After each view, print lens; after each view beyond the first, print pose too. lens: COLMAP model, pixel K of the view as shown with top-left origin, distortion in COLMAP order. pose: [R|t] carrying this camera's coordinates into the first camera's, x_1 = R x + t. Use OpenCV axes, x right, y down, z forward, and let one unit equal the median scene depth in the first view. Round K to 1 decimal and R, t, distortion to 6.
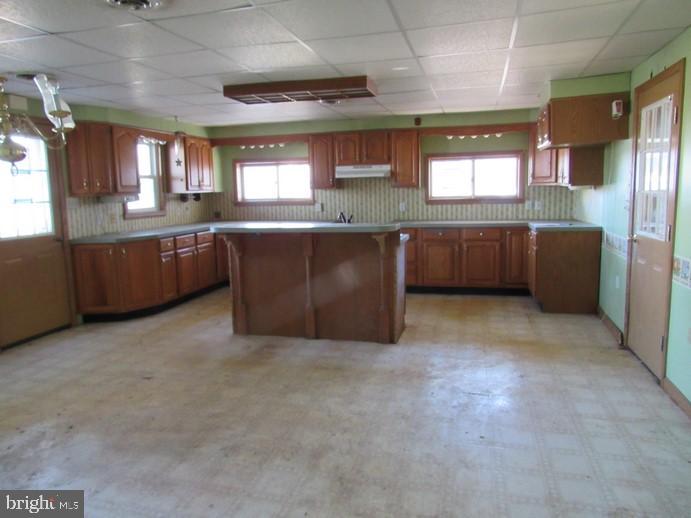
lens RADIAL K [[499.3, 0, 344.5], [0, 499.3, 256.8], [0, 0, 1]] dist [-0.011391, -0.000866]
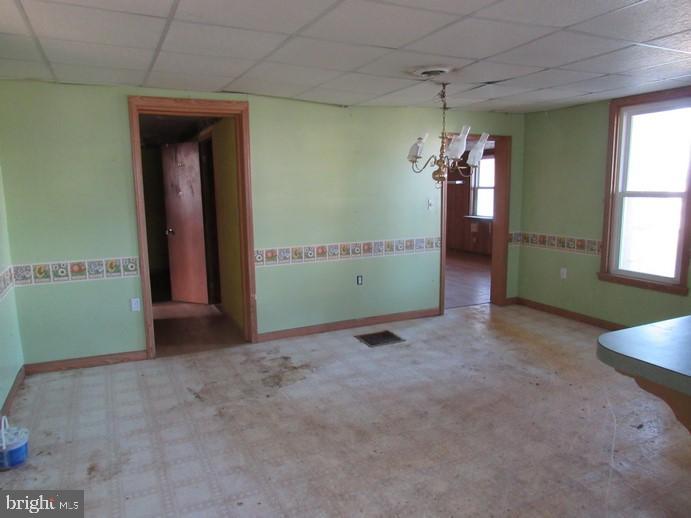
lens RADIAL K [[499.3, 0, 344.6], [0, 499.3, 260.0], [0, 0, 1]] dist [-0.011391, -0.000866]
pose [[-0.761444, 0.121810, -0.636683, 0.632767], [-0.063475, 0.963455, 0.260241, -0.278957], [0.645116, 0.238572, -0.725885, 1.634627]]
